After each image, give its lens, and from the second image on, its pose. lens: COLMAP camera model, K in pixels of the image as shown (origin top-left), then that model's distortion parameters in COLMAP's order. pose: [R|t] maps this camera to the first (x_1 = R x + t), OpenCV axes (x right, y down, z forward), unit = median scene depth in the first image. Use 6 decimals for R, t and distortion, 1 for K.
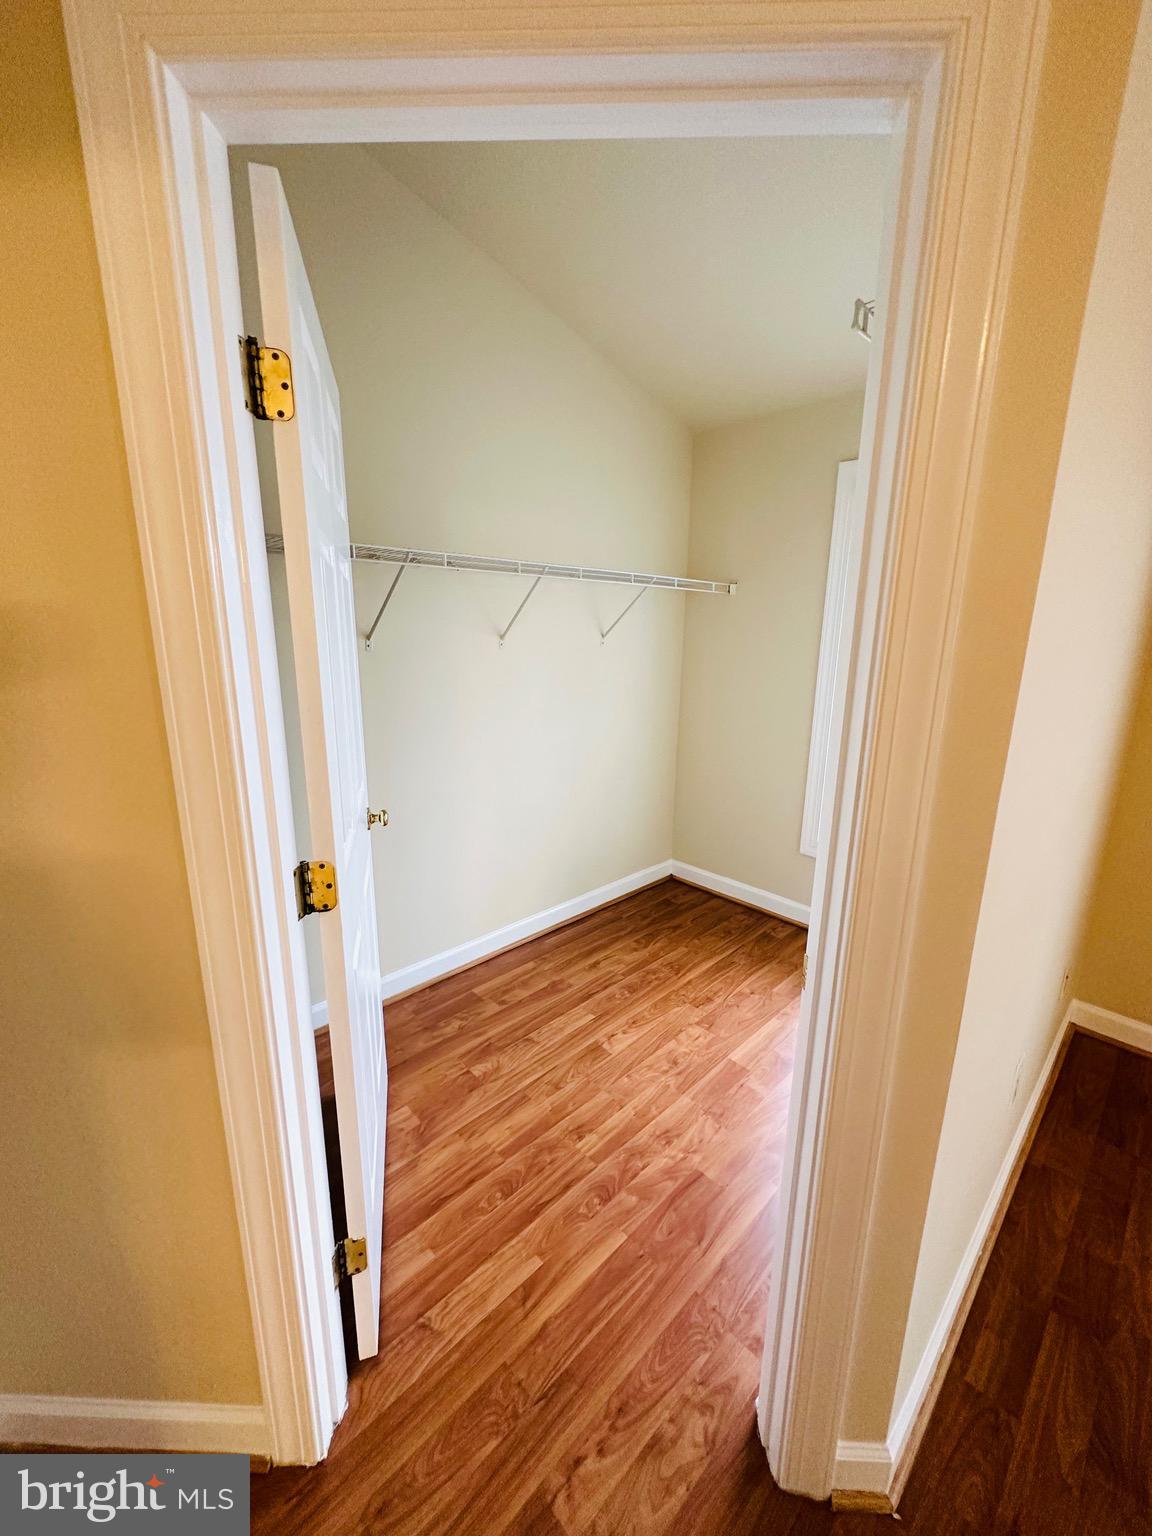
lens RADIAL K [[613.7, 0, 576.4], [0, 613.7, 767.8], [0, 0, 1]] dist [-0.001747, 0.000429]
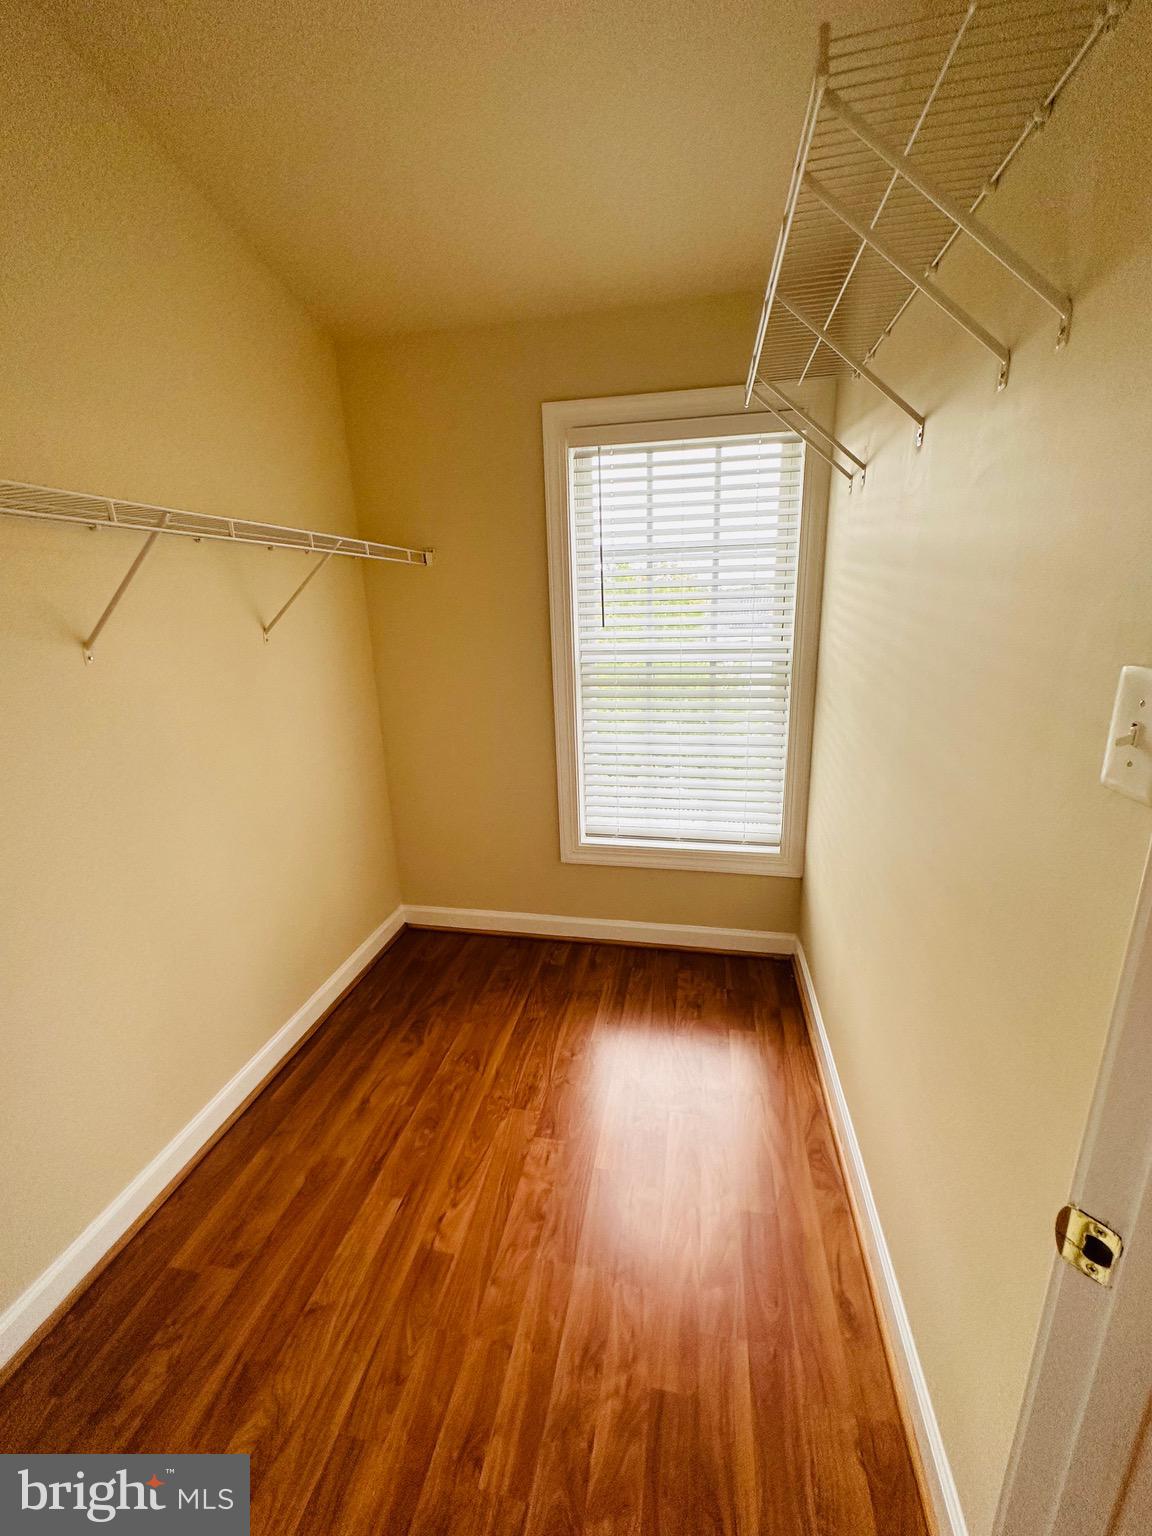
lens RADIAL K [[613.7, 0, 579.4], [0, 613.7, 771.3], [0, 0, 1]] dist [-0.001747, 0.000429]
pose [[0.820205, -0.191896, 0.538925, -0.079257], [0.172473, 0.981176, 0.086878, -0.076910], [-0.545451, 0.021692, 0.837862, 0.315034]]
